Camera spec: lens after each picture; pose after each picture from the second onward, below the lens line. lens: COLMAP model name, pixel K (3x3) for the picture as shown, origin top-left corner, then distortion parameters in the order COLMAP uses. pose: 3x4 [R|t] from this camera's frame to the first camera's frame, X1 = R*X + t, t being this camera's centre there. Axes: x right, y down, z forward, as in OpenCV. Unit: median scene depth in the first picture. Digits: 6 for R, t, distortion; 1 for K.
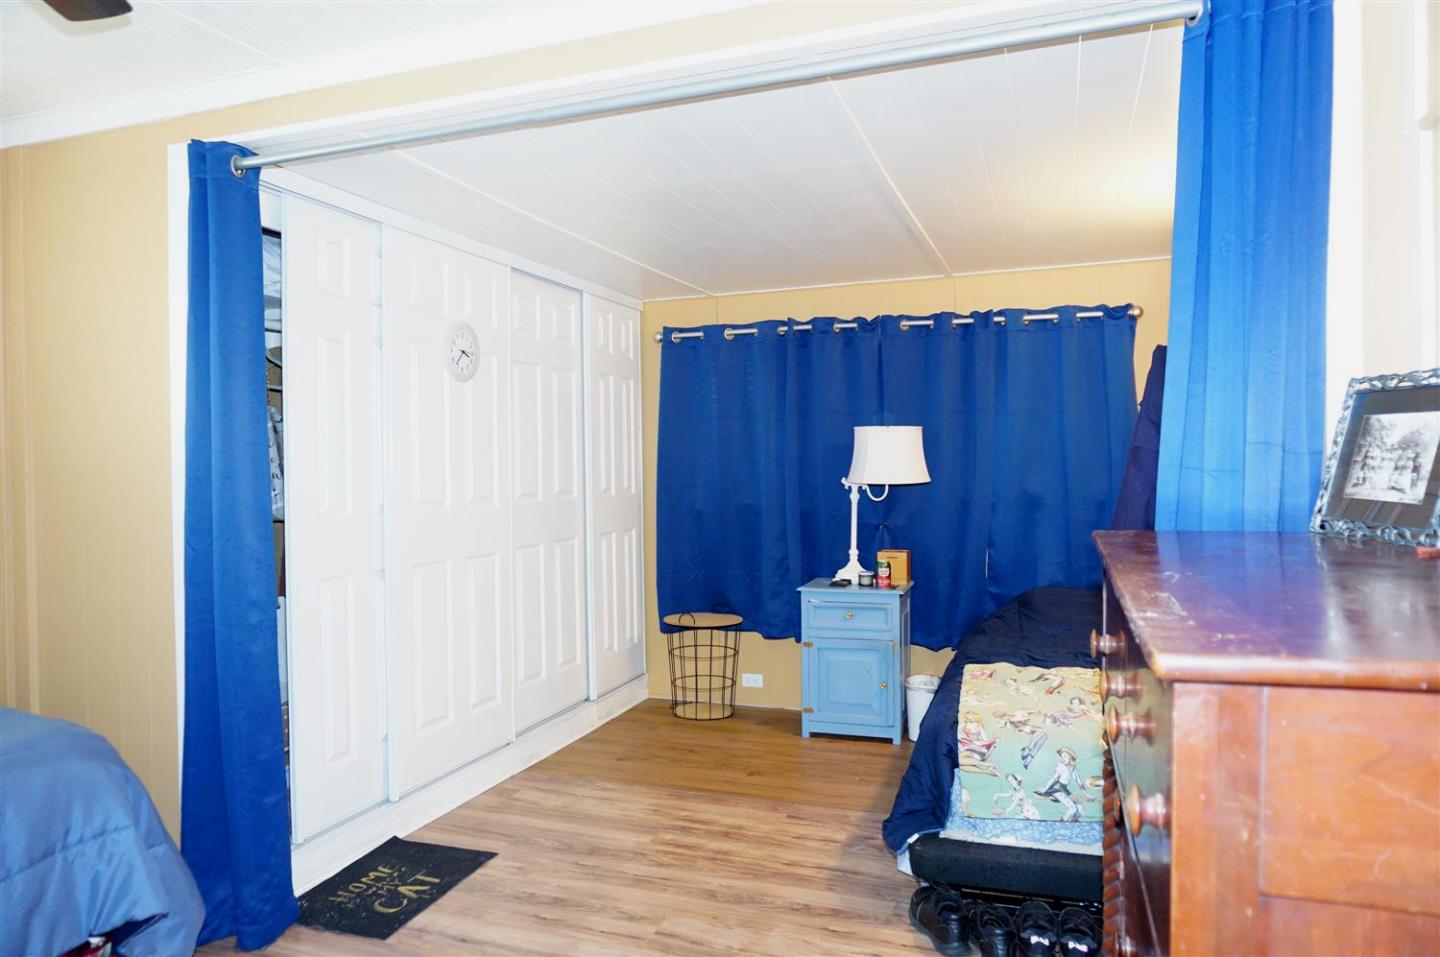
lens RADIAL K [[954.4, 0, 713.4], [0, 954.4, 479.9], [0, 0, 1]] dist [-0.025794, 0.006998]
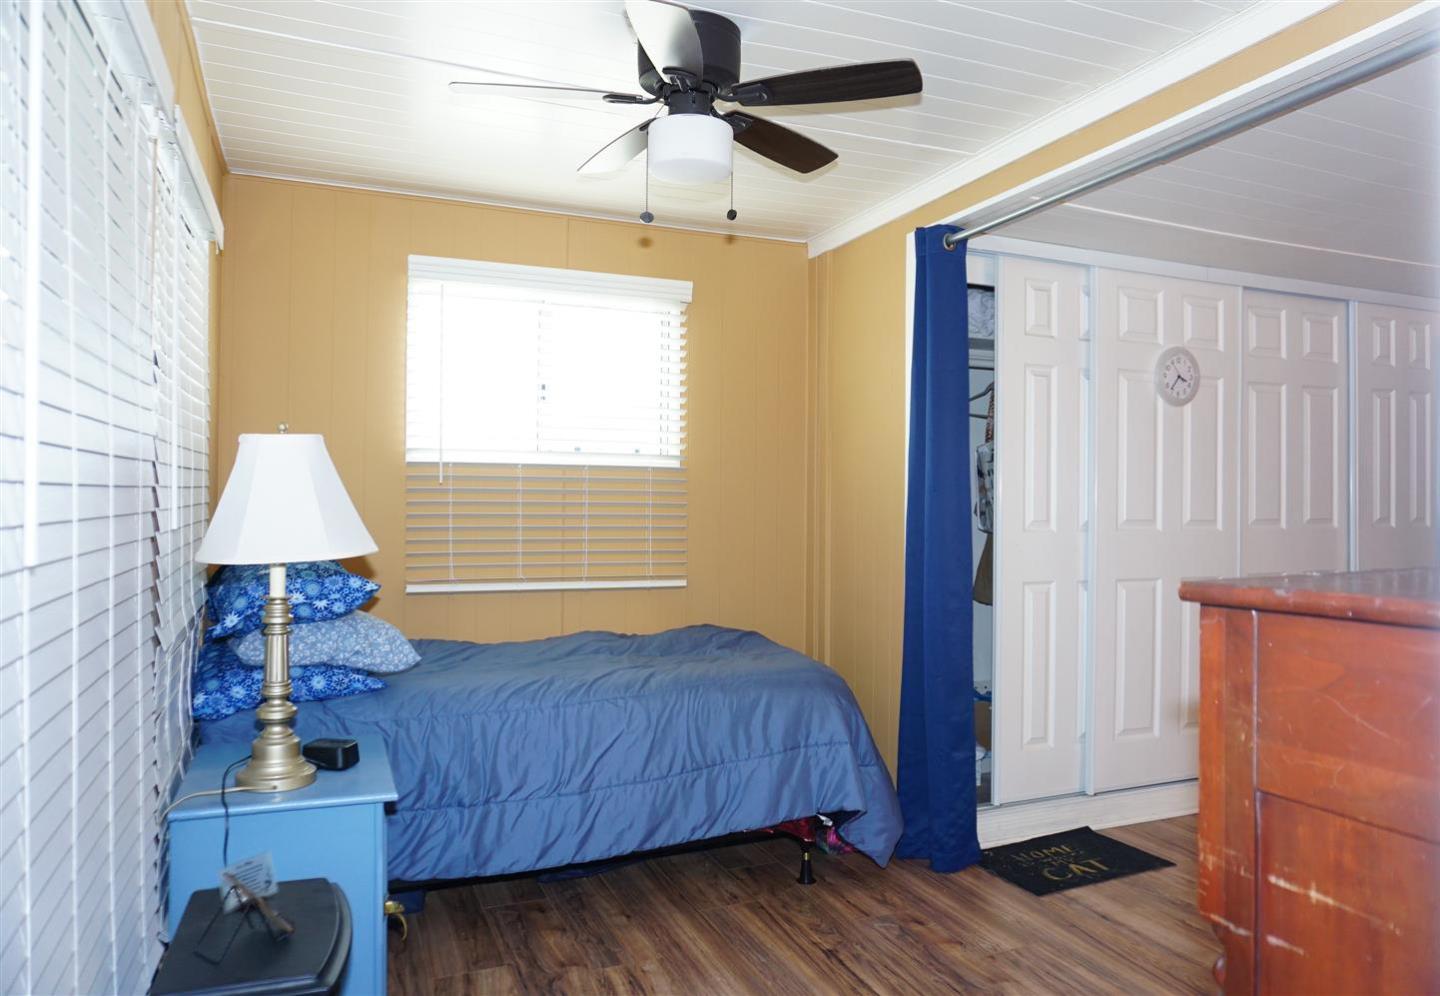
lens RADIAL K [[964.1, 0, 720.0], [0, 964.1, 498.0], [0, 0, 1]] dist [-0.069339, 0.000979]
pose [[0.676333, 0.013199, -0.736478, 0.219130], [-0.026665, 0.999623, -0.006573, 0.022485], [0.736114, 0.024083, 0.676429, -0.064896]]
